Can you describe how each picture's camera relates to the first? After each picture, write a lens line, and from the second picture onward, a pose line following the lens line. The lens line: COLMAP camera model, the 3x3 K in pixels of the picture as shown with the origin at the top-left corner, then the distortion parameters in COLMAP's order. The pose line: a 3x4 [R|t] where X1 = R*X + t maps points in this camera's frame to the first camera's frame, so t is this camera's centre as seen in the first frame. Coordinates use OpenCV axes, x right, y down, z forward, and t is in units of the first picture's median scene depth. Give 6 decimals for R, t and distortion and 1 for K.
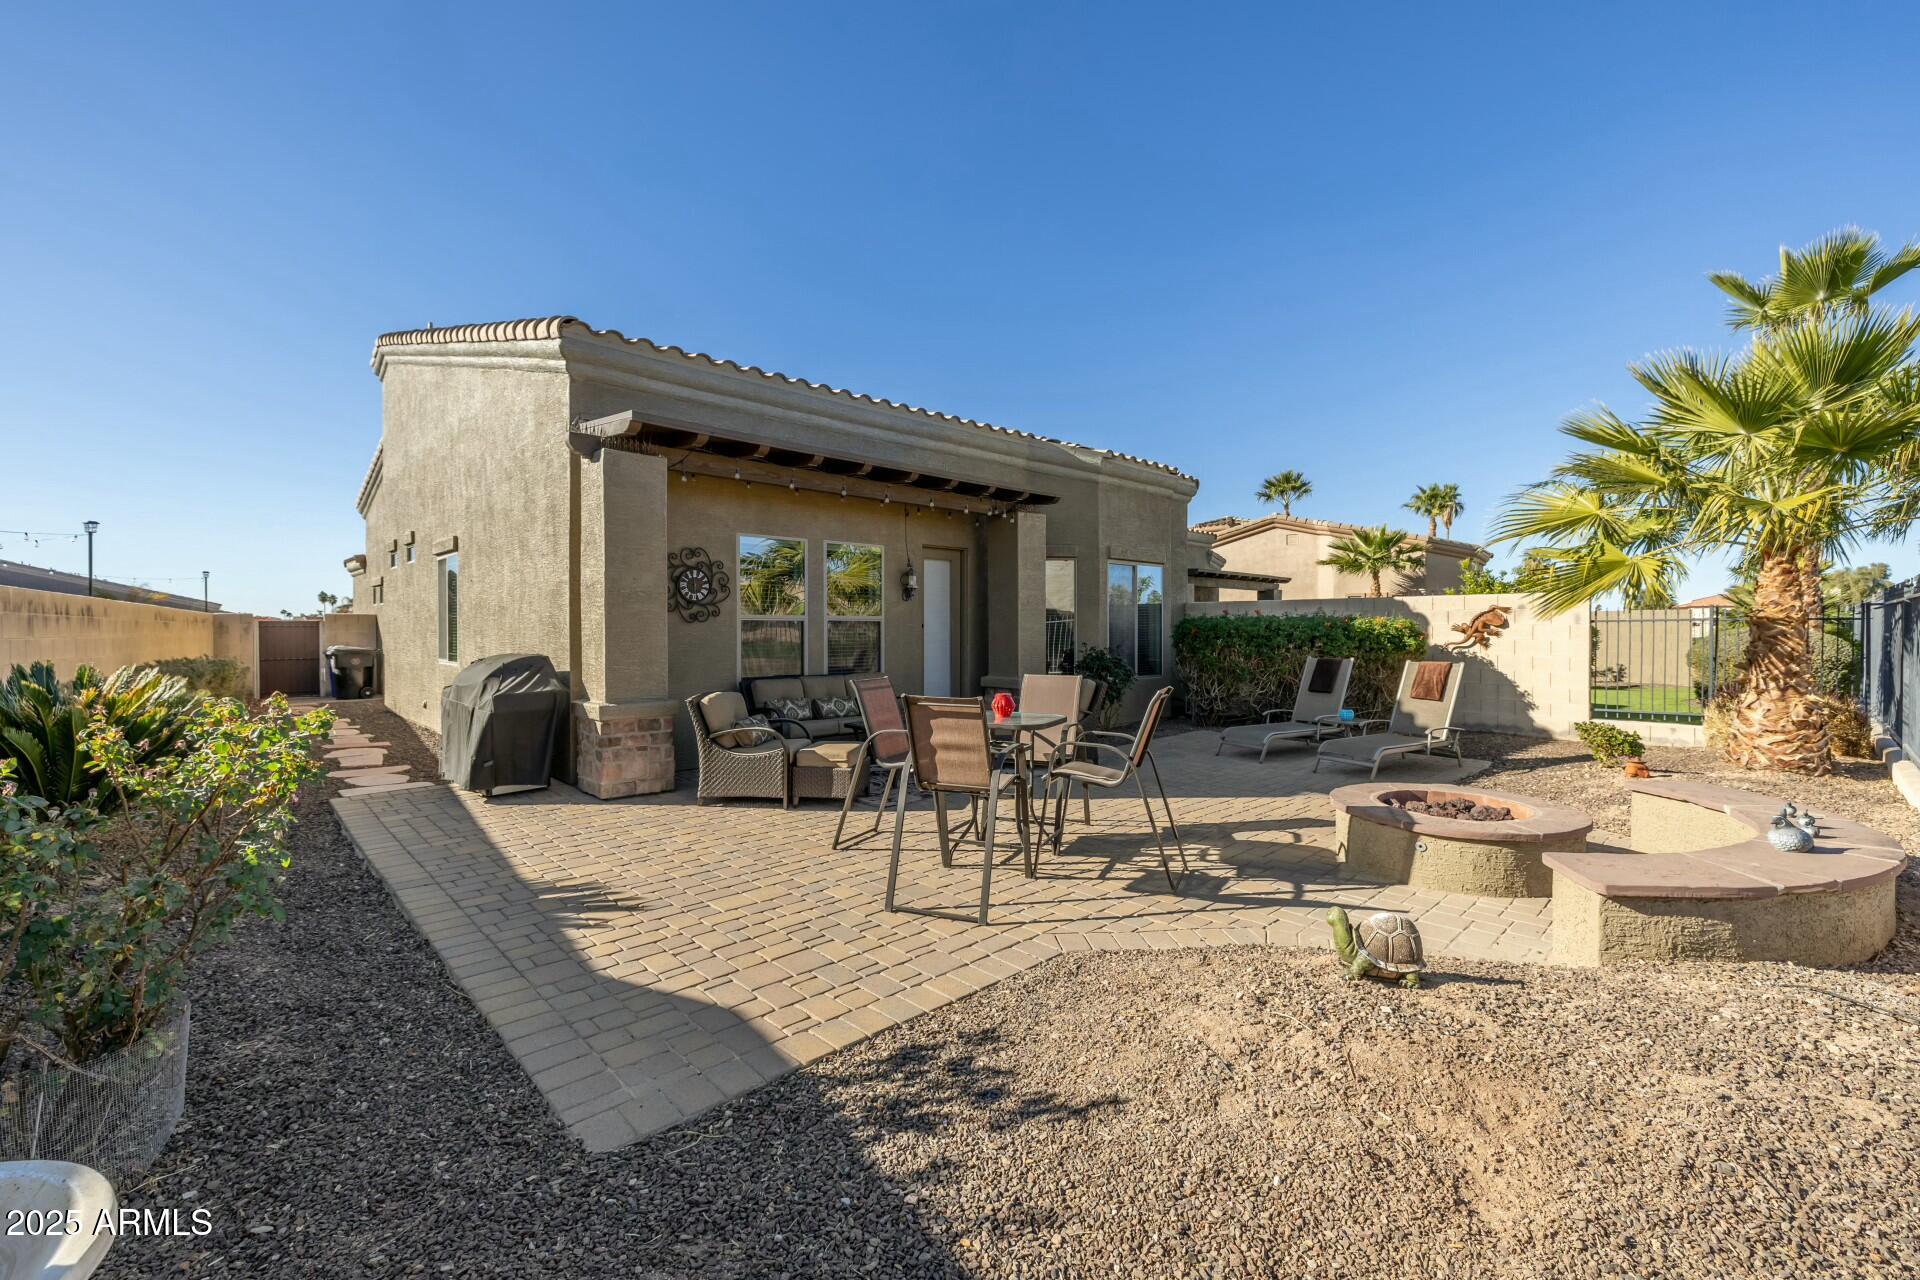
lens RADIAL K [[809.5, 0, 948.4], [0, 809.5, 641.0], [0, 0, 1]] dist [-0.000161, 0.000436]
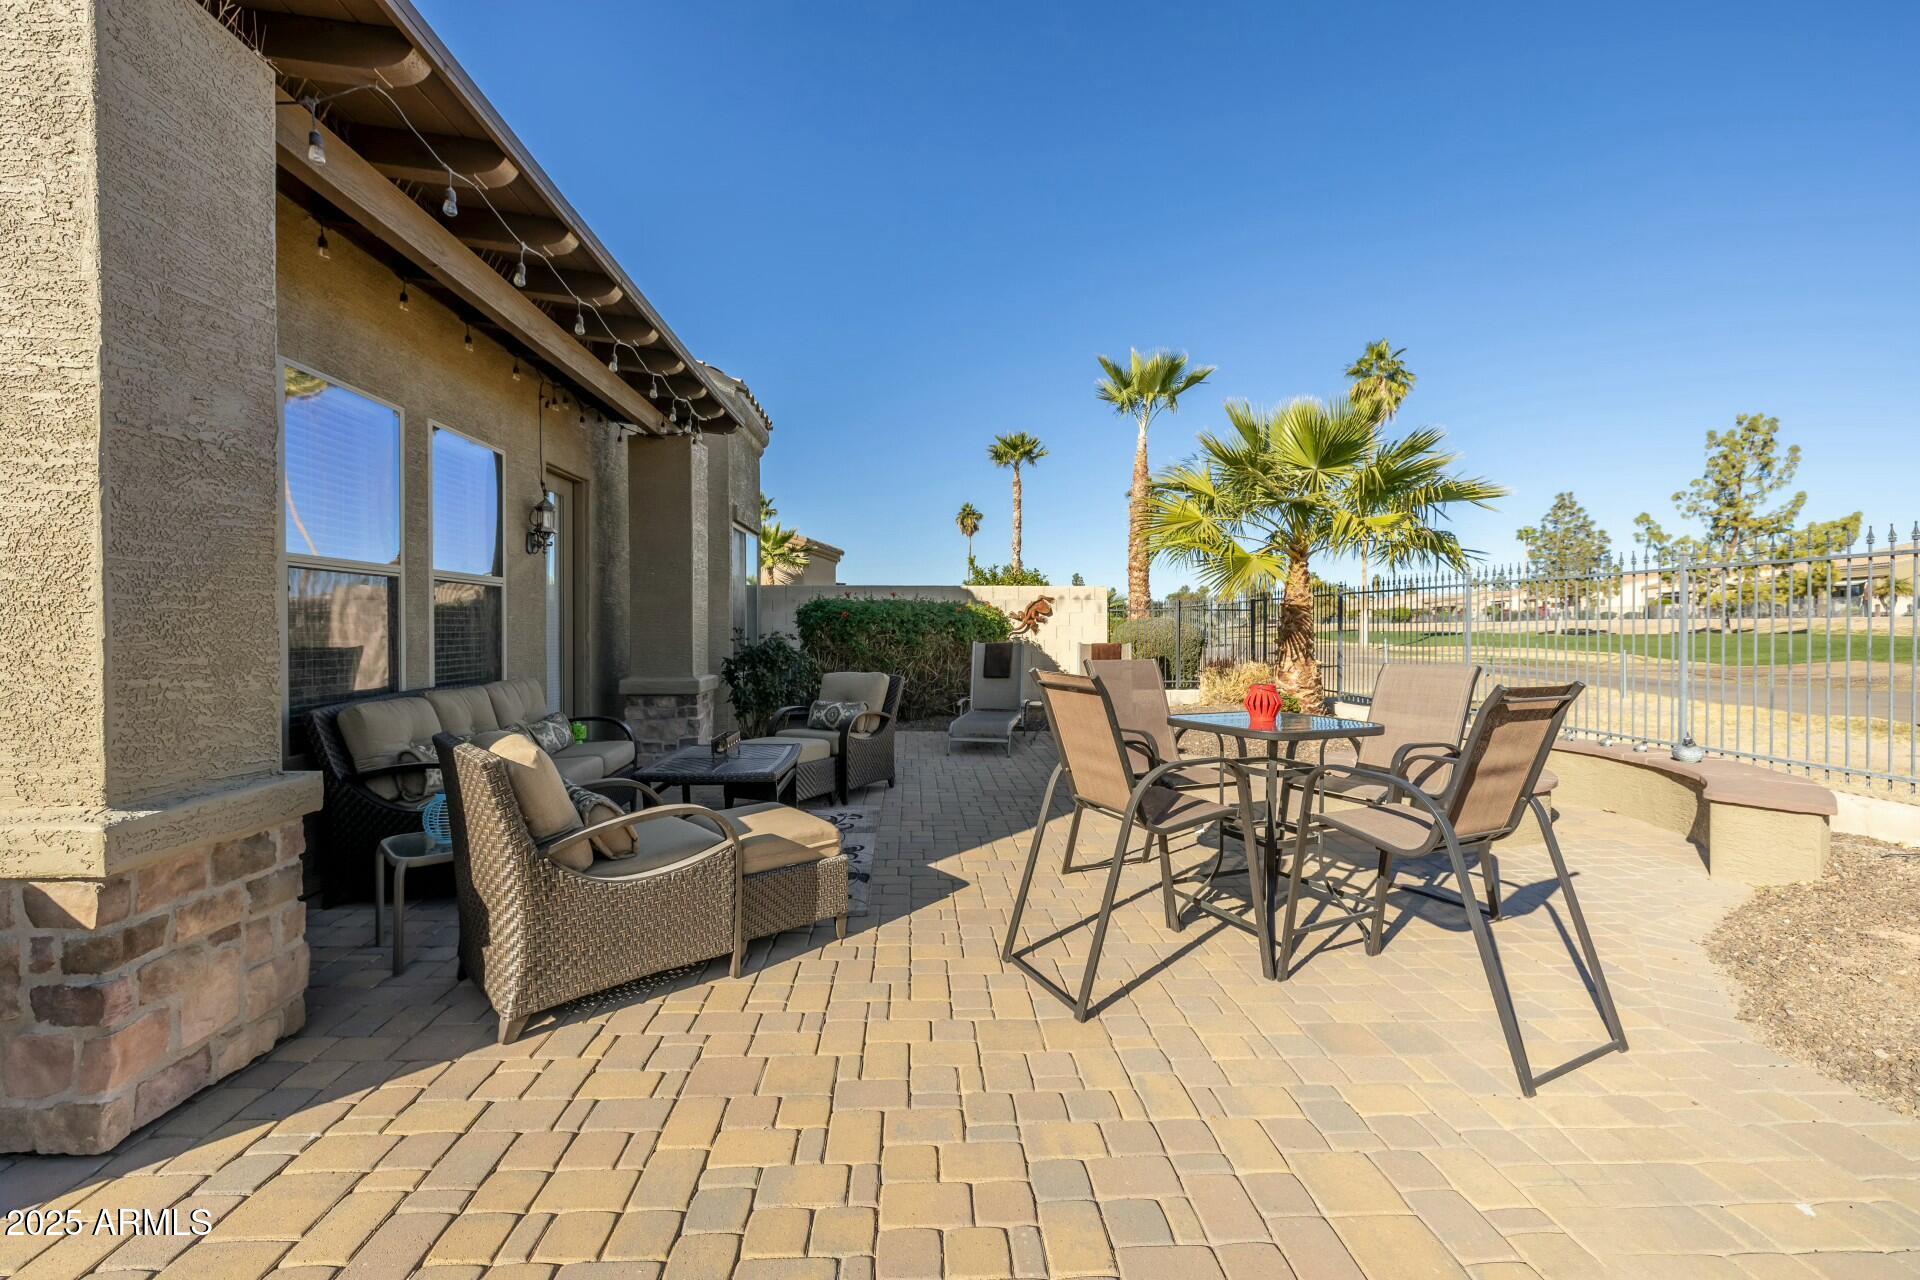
lens RADIAL K [[809.5, 0, 962.5], [0, 809.5, 630.8], [0, 0, 1]] dist [-0.000161, 0.000436]
pose [[0.645221, -0.001919, 0.763993, -0.435298], [0.009280, 0.999943, -0.005326, 0.017130], [-0.763939, 0.010526, 0.645202, 0.569570]]
